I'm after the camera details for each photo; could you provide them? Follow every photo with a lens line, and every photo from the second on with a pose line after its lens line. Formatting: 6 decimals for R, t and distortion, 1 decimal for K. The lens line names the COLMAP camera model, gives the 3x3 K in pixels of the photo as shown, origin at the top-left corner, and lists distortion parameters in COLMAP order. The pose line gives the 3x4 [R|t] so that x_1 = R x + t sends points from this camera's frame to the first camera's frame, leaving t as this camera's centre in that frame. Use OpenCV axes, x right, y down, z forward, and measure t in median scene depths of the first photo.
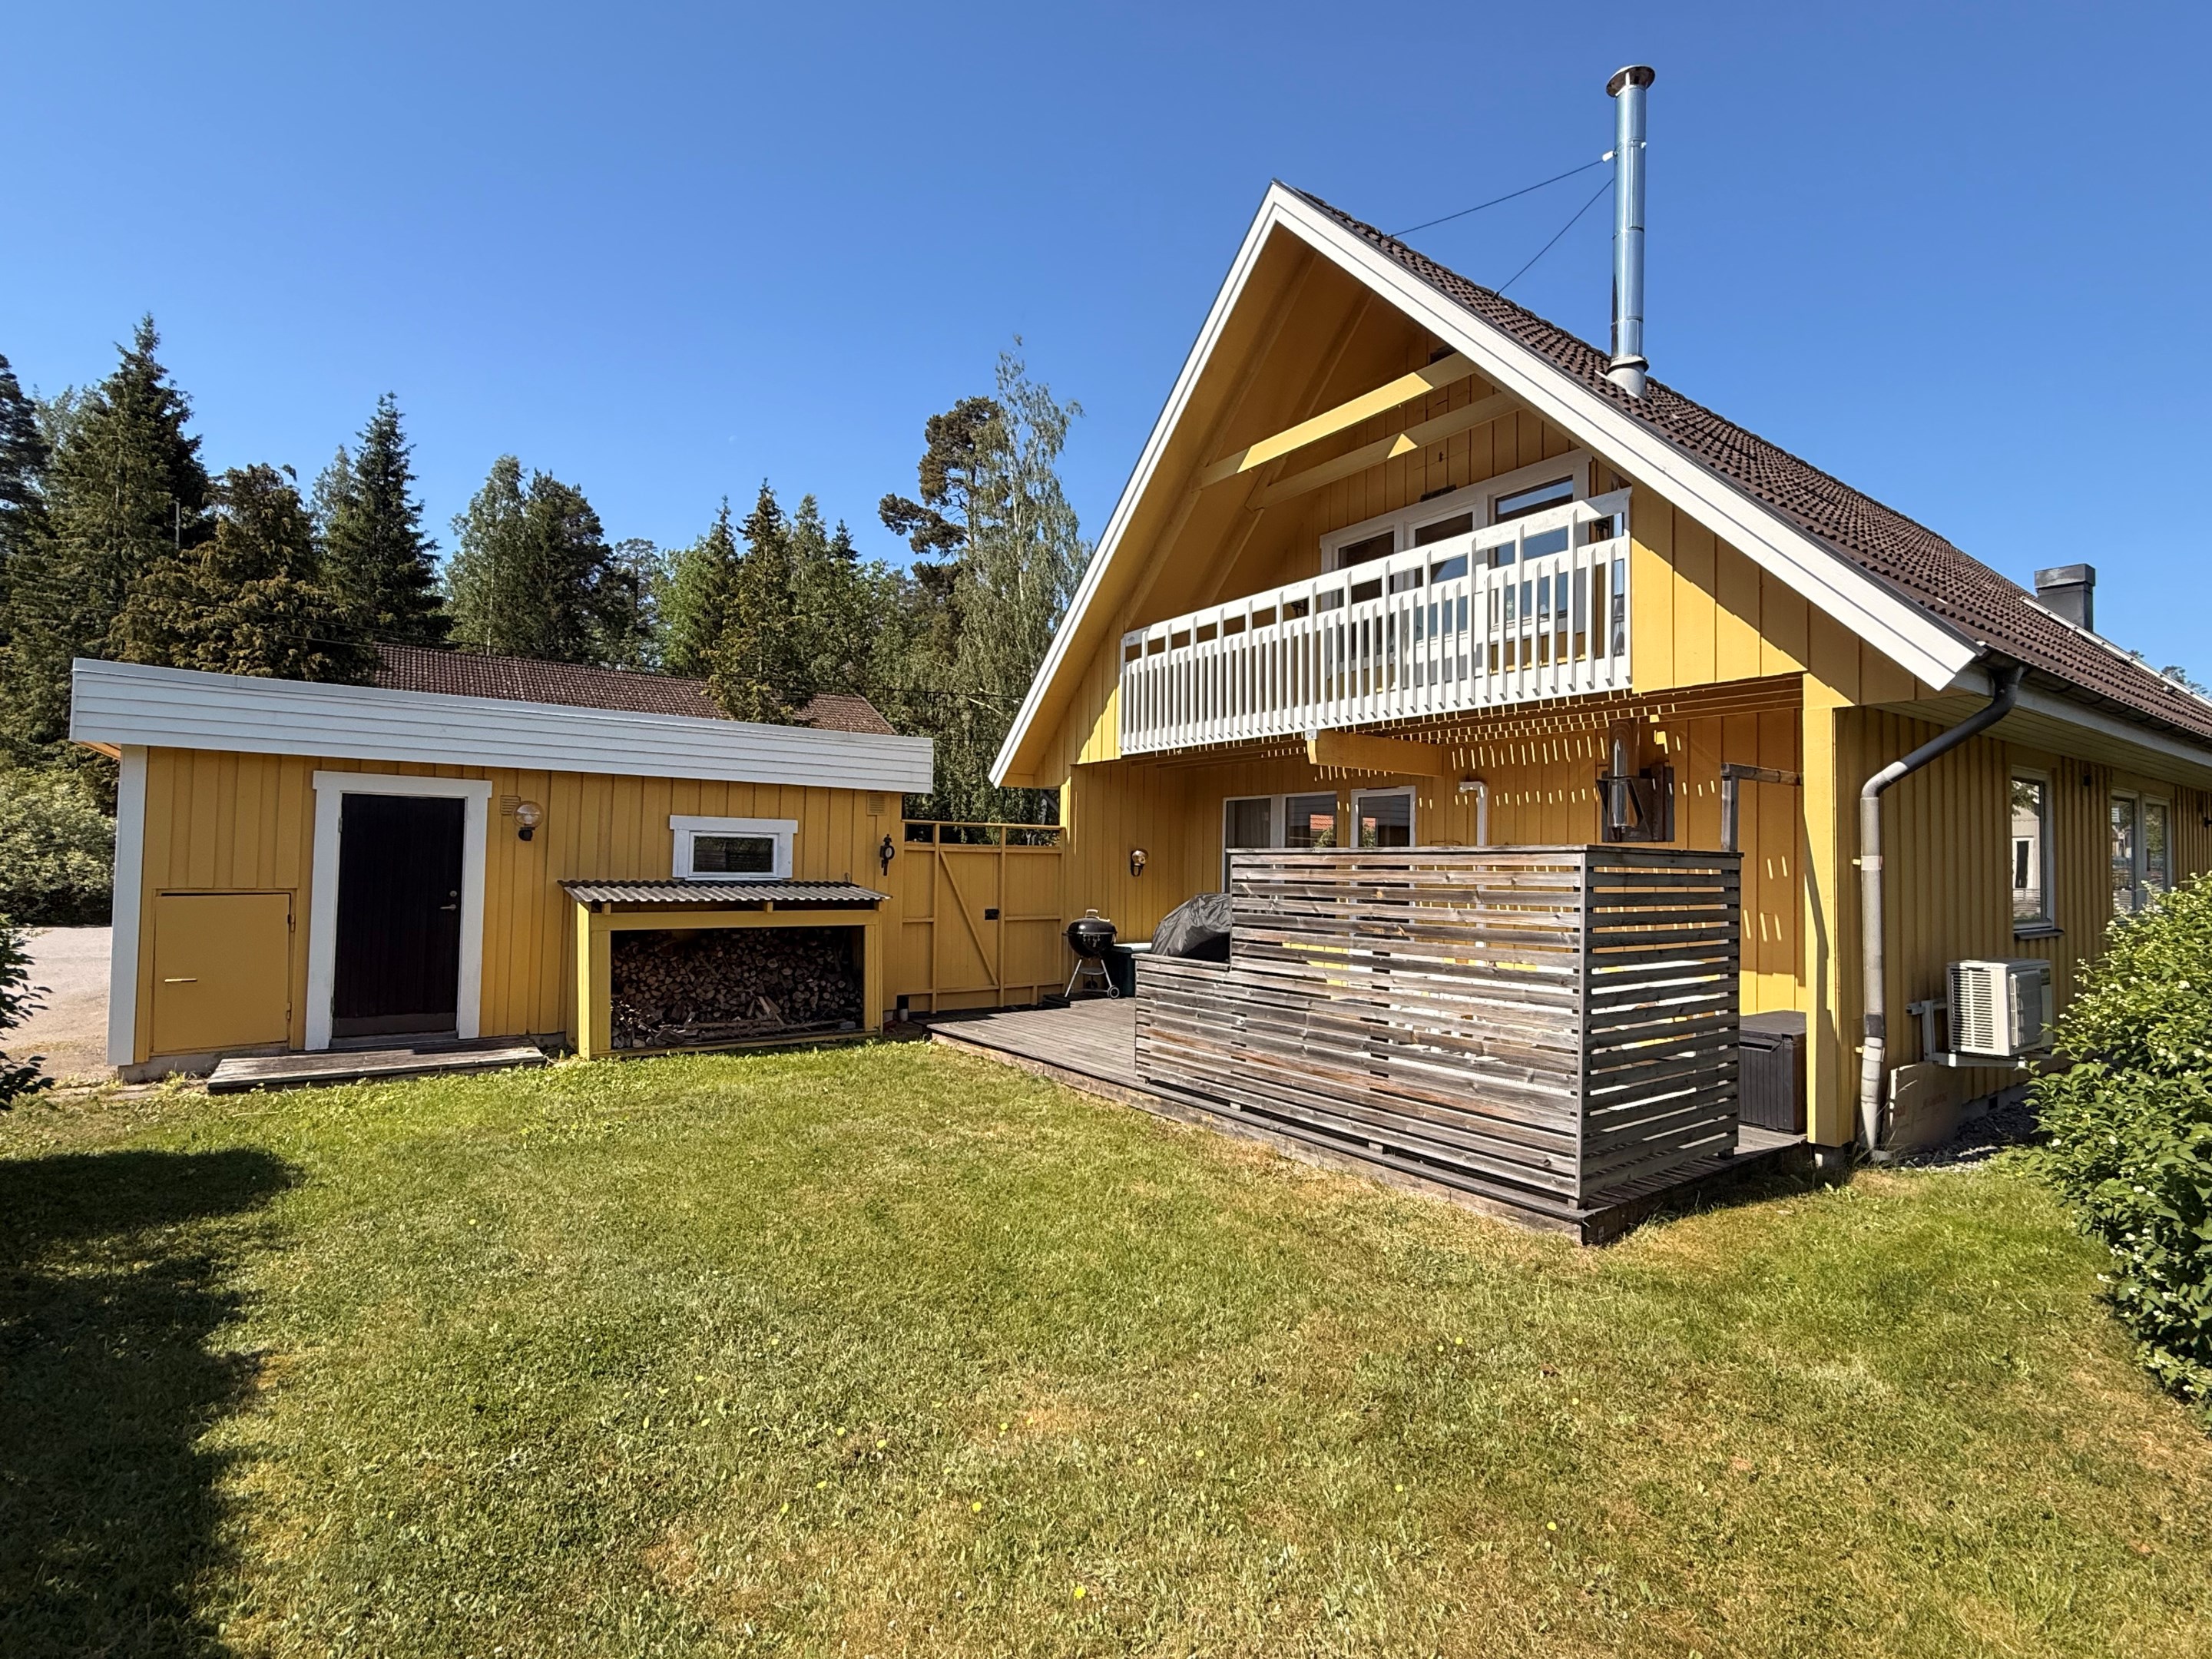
lens RADIAL K [[1039.9, 0, 1106.0], [0, 1039.9, 829.5], [0, 0, 1]] dist [-0.001782, -0.000106]
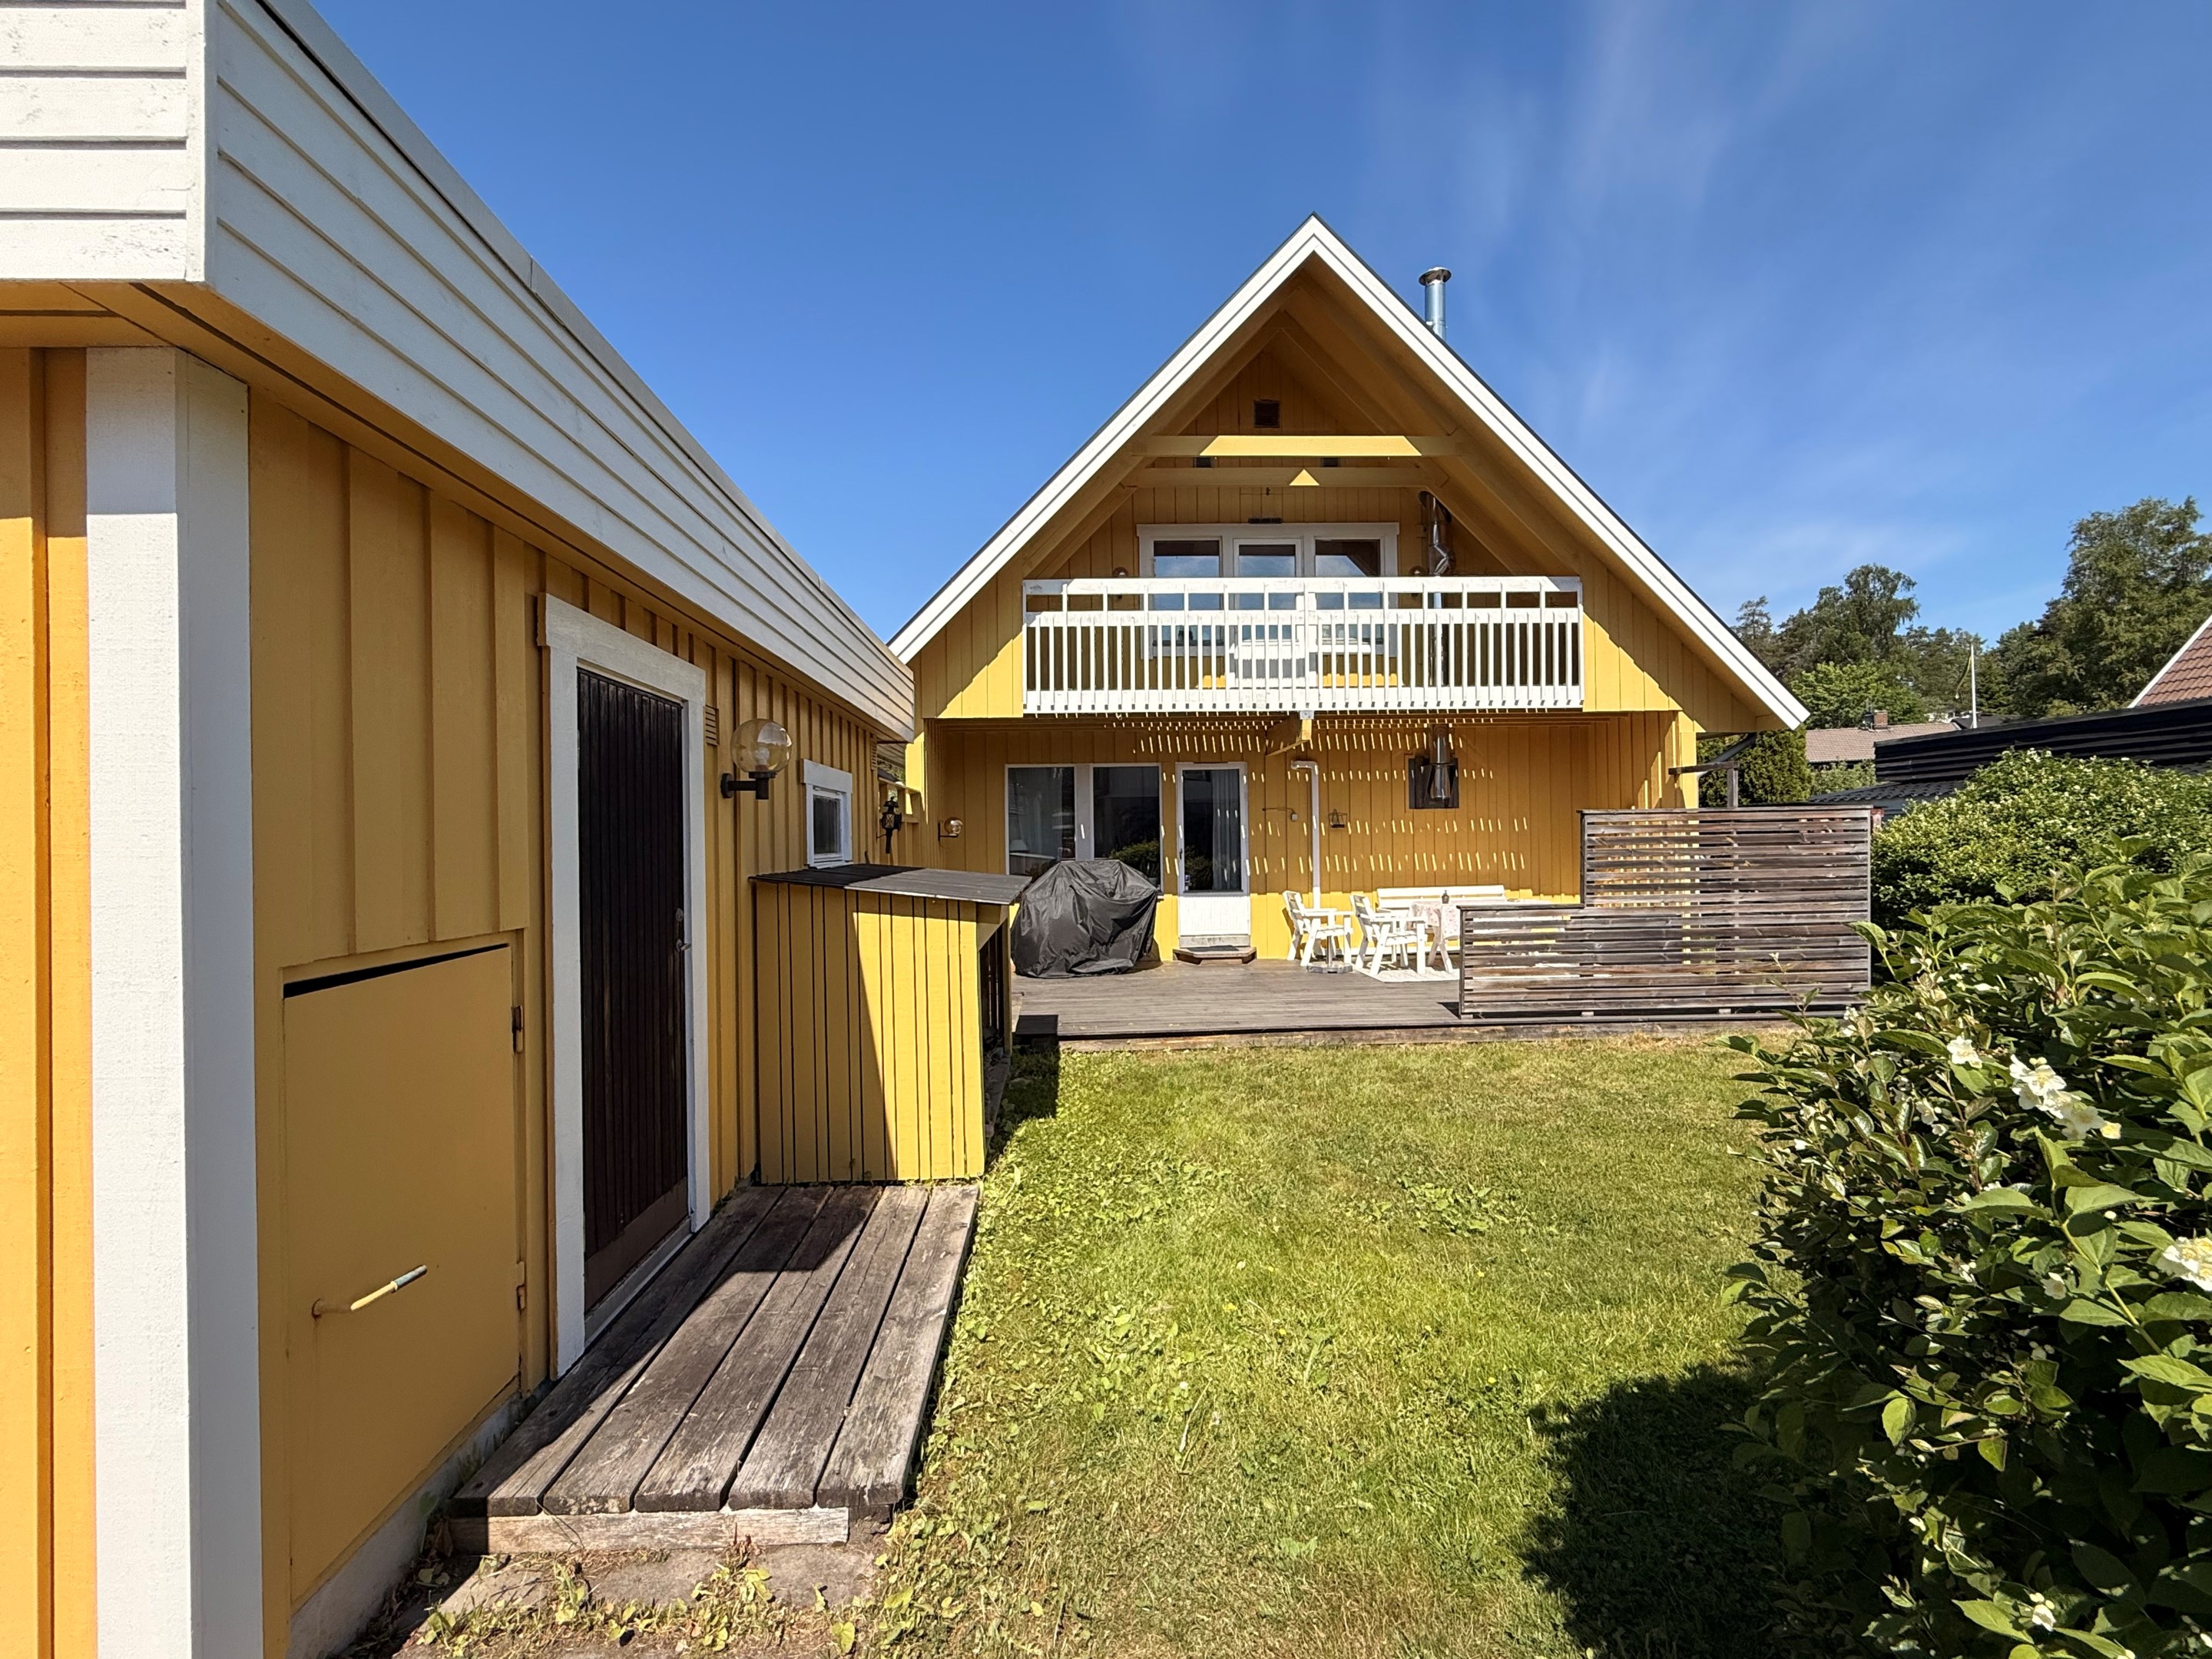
lens RADIAL K [[985.8, 0, 1106.0], [0, 985.8, 829.5], [0, 0, 1]] dist [-0.000241, -0.000043]
pose [[0.547876, -0.014152, 0.836440, -0.853571], [-0.005432, 0.999776, 0.020473, 0.014830], [-0.836542, -0.015760, 0.547676, 0.597224]]
